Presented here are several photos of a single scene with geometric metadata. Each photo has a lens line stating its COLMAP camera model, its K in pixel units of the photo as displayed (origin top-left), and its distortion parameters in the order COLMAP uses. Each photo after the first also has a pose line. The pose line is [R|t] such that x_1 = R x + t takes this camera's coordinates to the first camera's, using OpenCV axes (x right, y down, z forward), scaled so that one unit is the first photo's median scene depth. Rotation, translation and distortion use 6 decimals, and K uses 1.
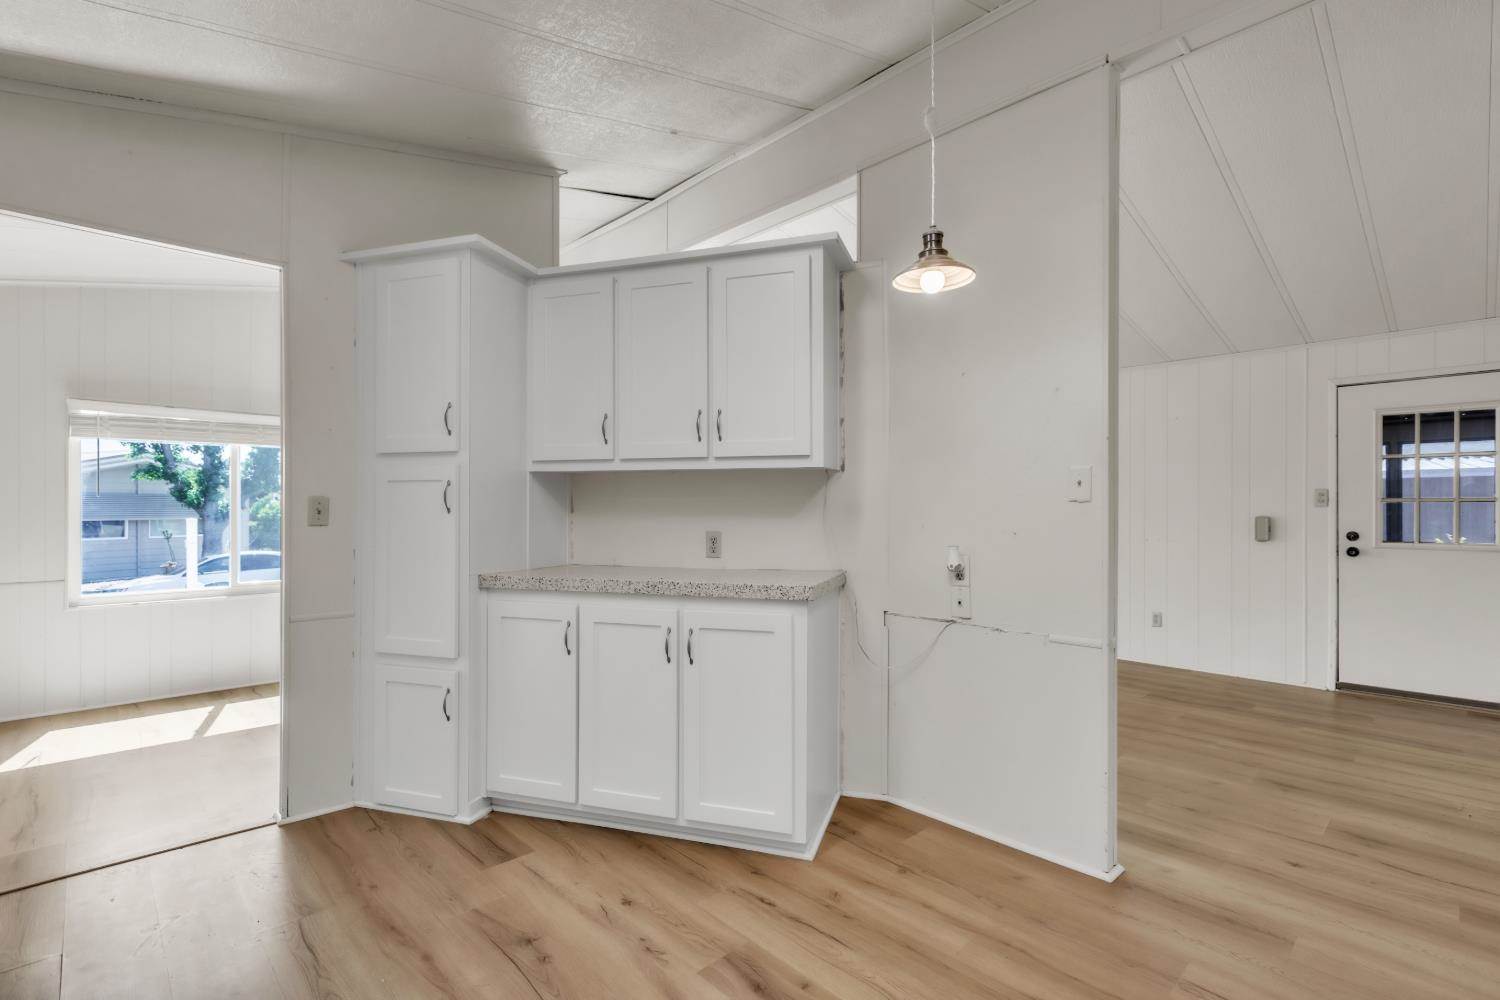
lens RADIAL K [[683.1, 0, 740.4], [0, 683.1, 506.8], [0, 0, 1]] dist [0.002093, -0.000118]
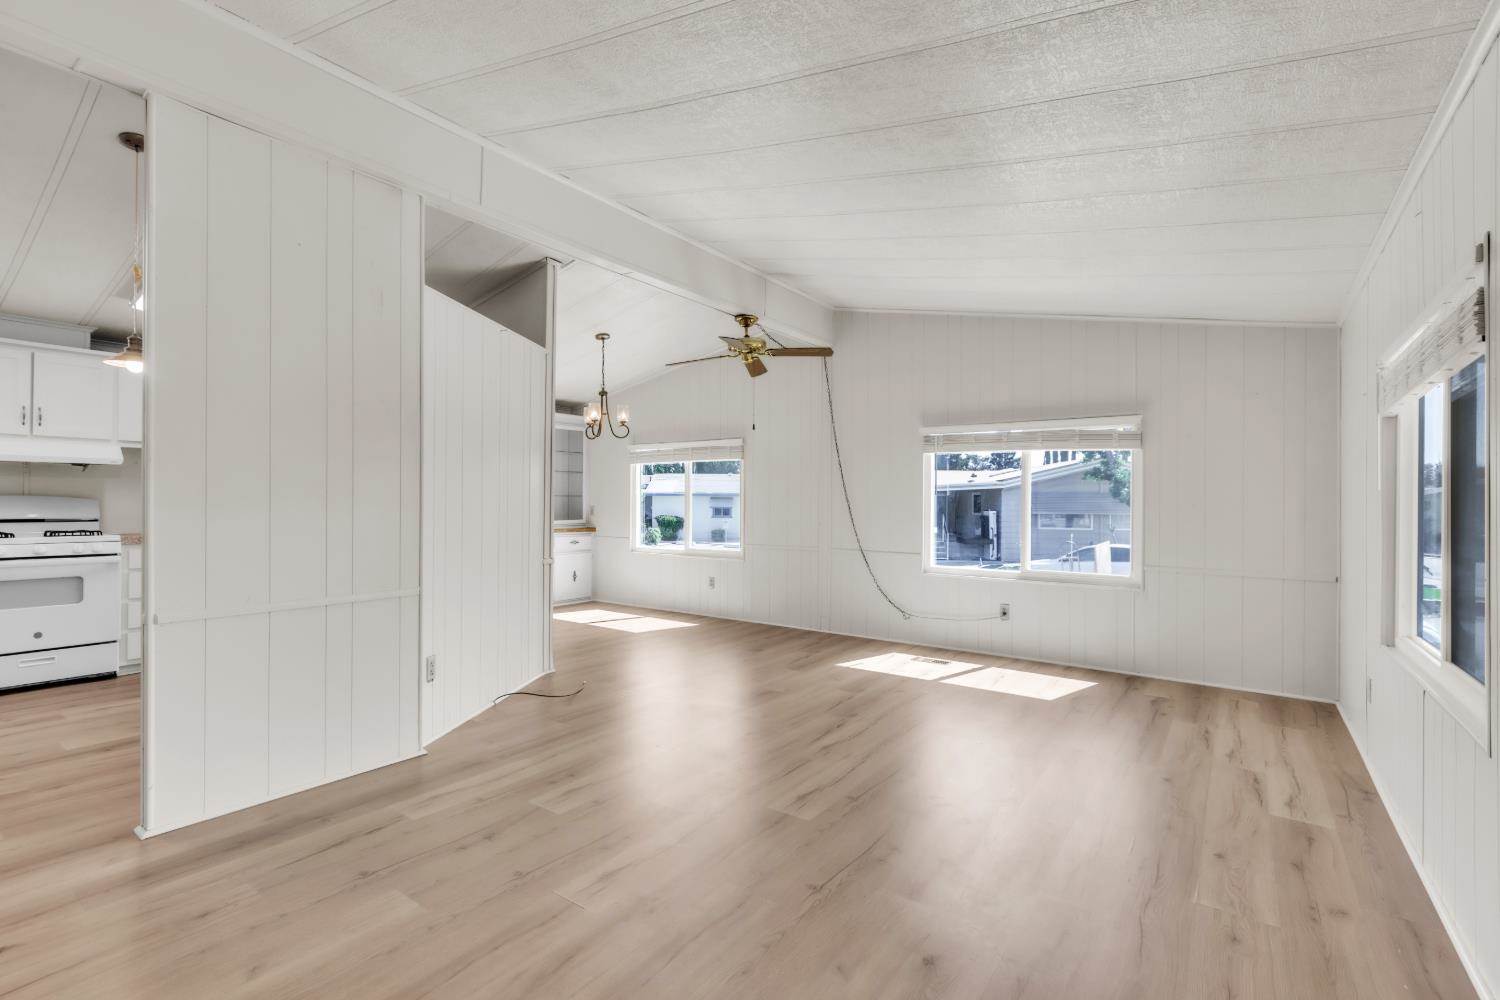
lens RADIAL K [[683.1, 0, 740.4], [0, 683.1, 506.8], [0, 0, 1]] dist [0.002093, -0.000118]
pose [[0.178347, -0.004228, -0.983959, 0.191517], [0.006811, 0.999972, -0.003062, 0.004086], [0.983944, -0.006156, 0.178370, 0.187675]]
